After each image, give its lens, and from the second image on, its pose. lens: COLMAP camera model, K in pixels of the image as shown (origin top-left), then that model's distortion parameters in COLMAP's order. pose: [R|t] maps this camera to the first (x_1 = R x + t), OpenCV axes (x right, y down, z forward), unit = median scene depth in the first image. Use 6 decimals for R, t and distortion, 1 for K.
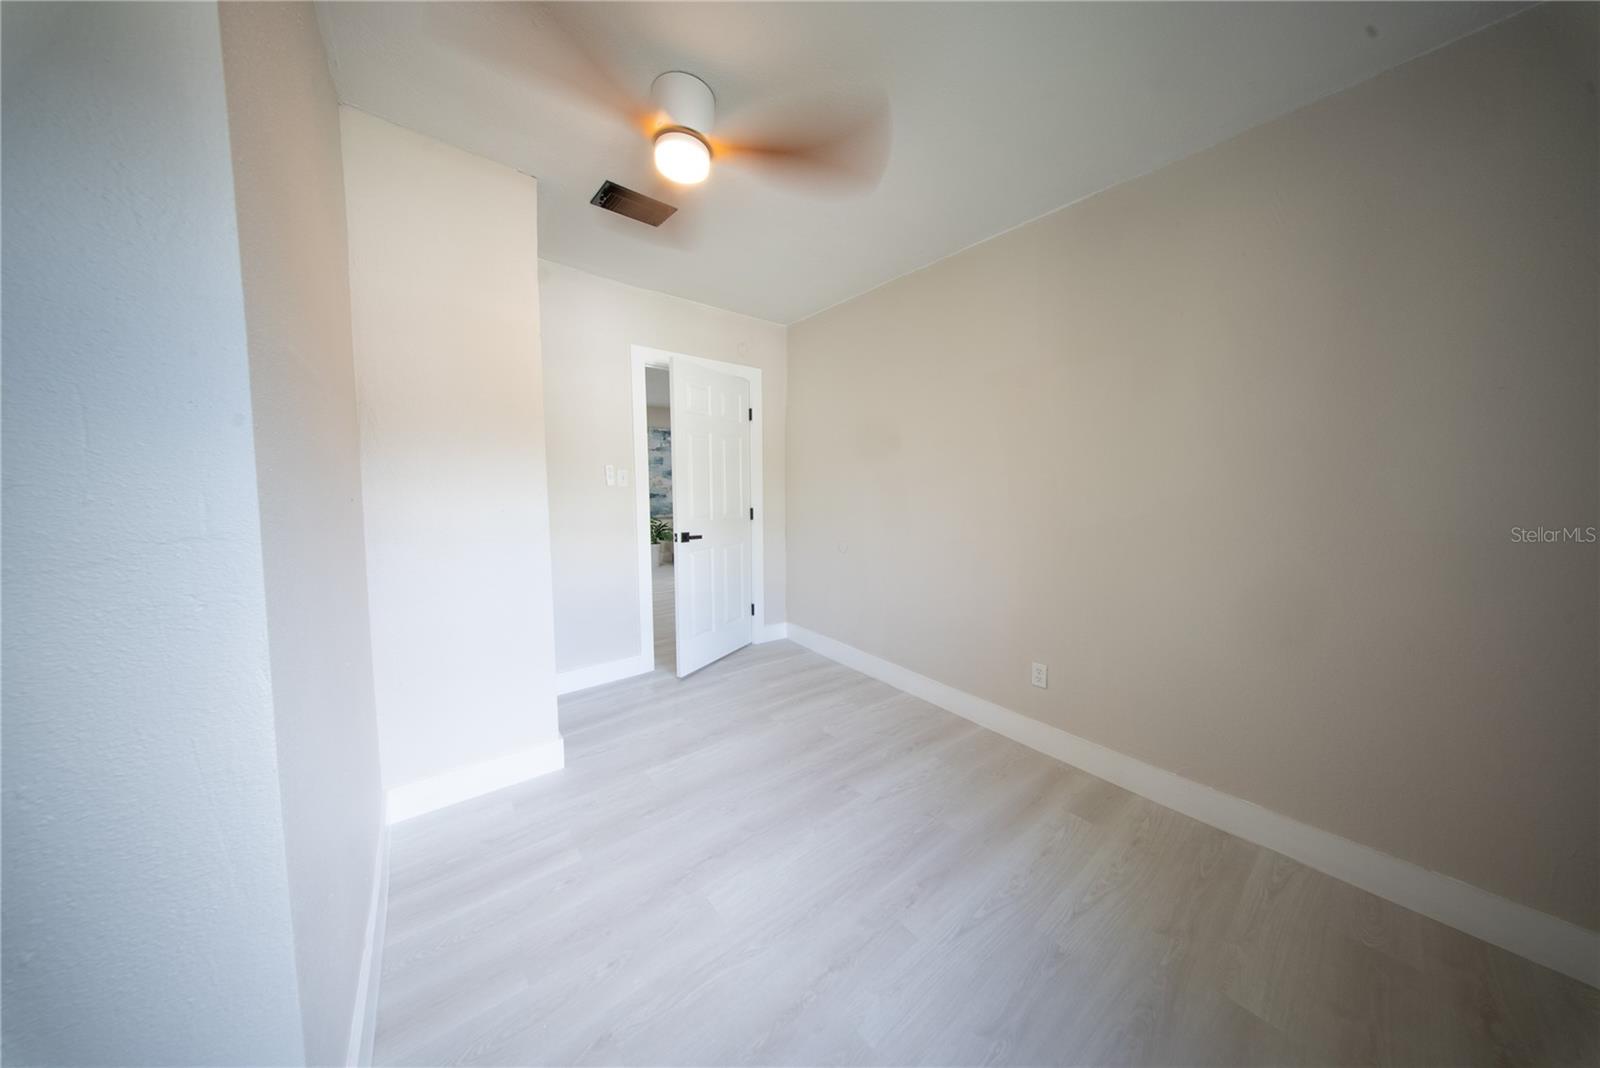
lens RADIAL K [[474.7, 0, 794.9], [0, 474.7, 525.7], [0, 0, 1]] dist [0.000162, -0.002010]
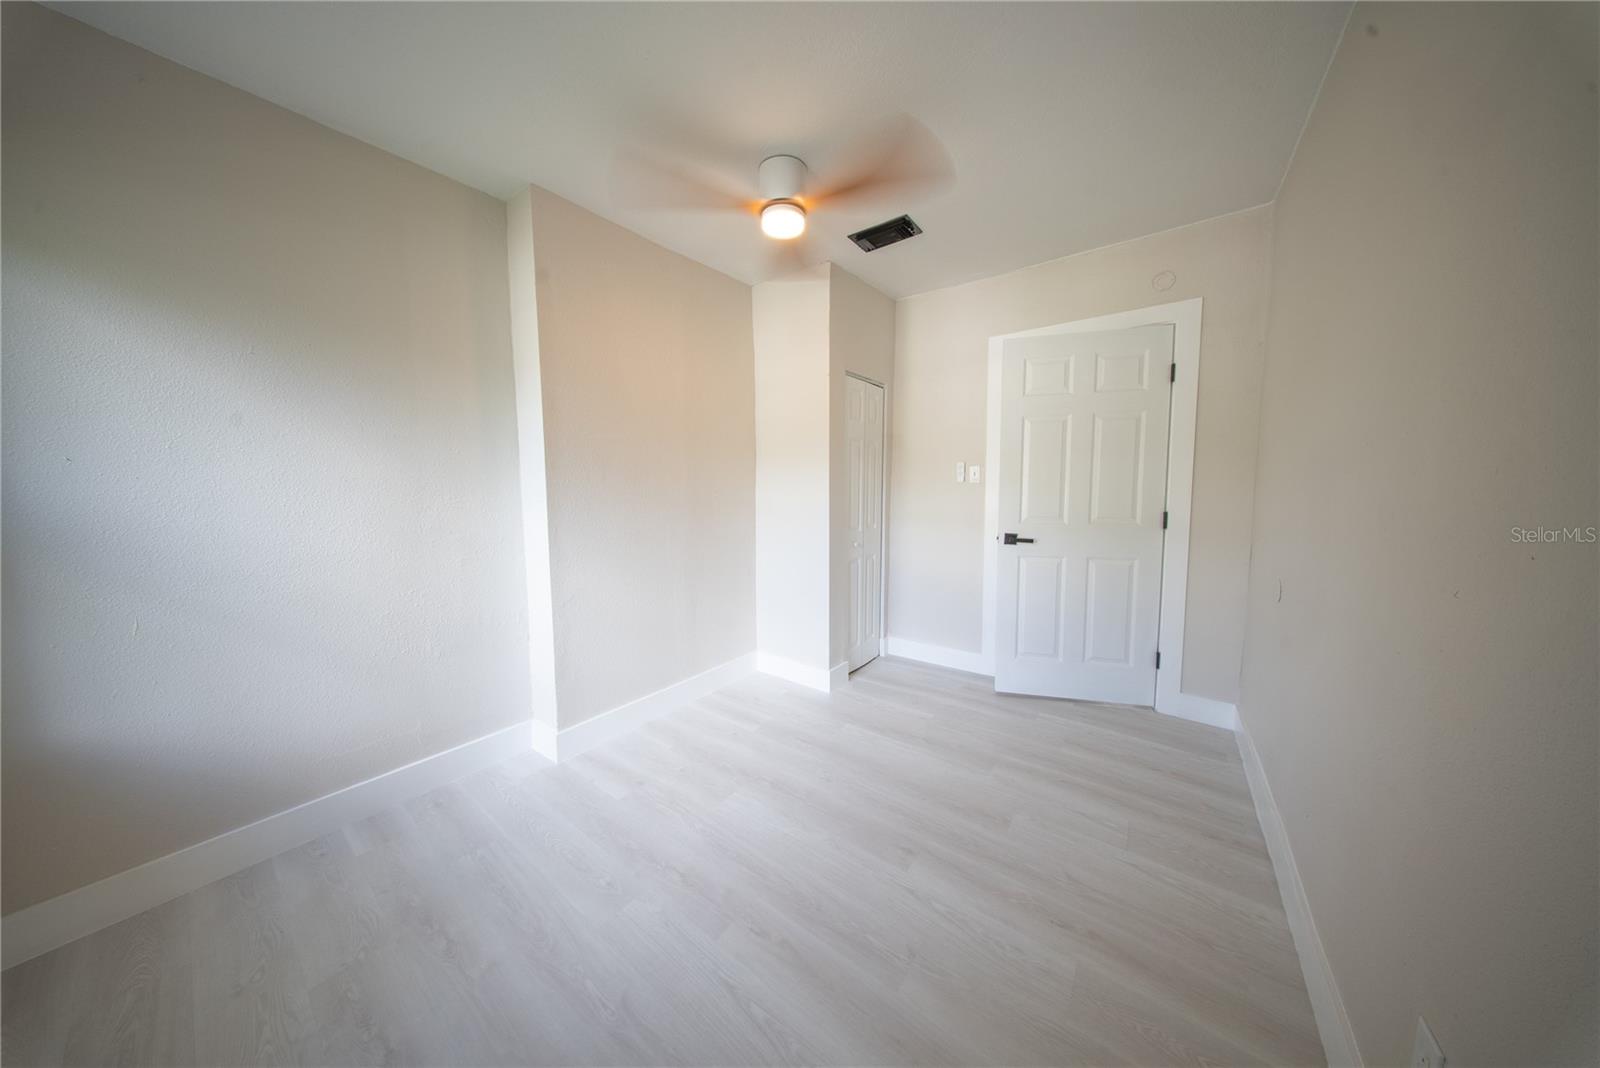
lens RADIAL K [[474.7, 0, 794.9], [0, 474.7, 525.7], [0, 0, 1]] dist [0.000162, -0.002010]
pose [[0.243619, 0.076675, -0.966835, 0.541660], [-0.071322, 0.995587, 0.060984, -0.026182], [0.967245, 0.054100, 0.248013, 0.396695]]
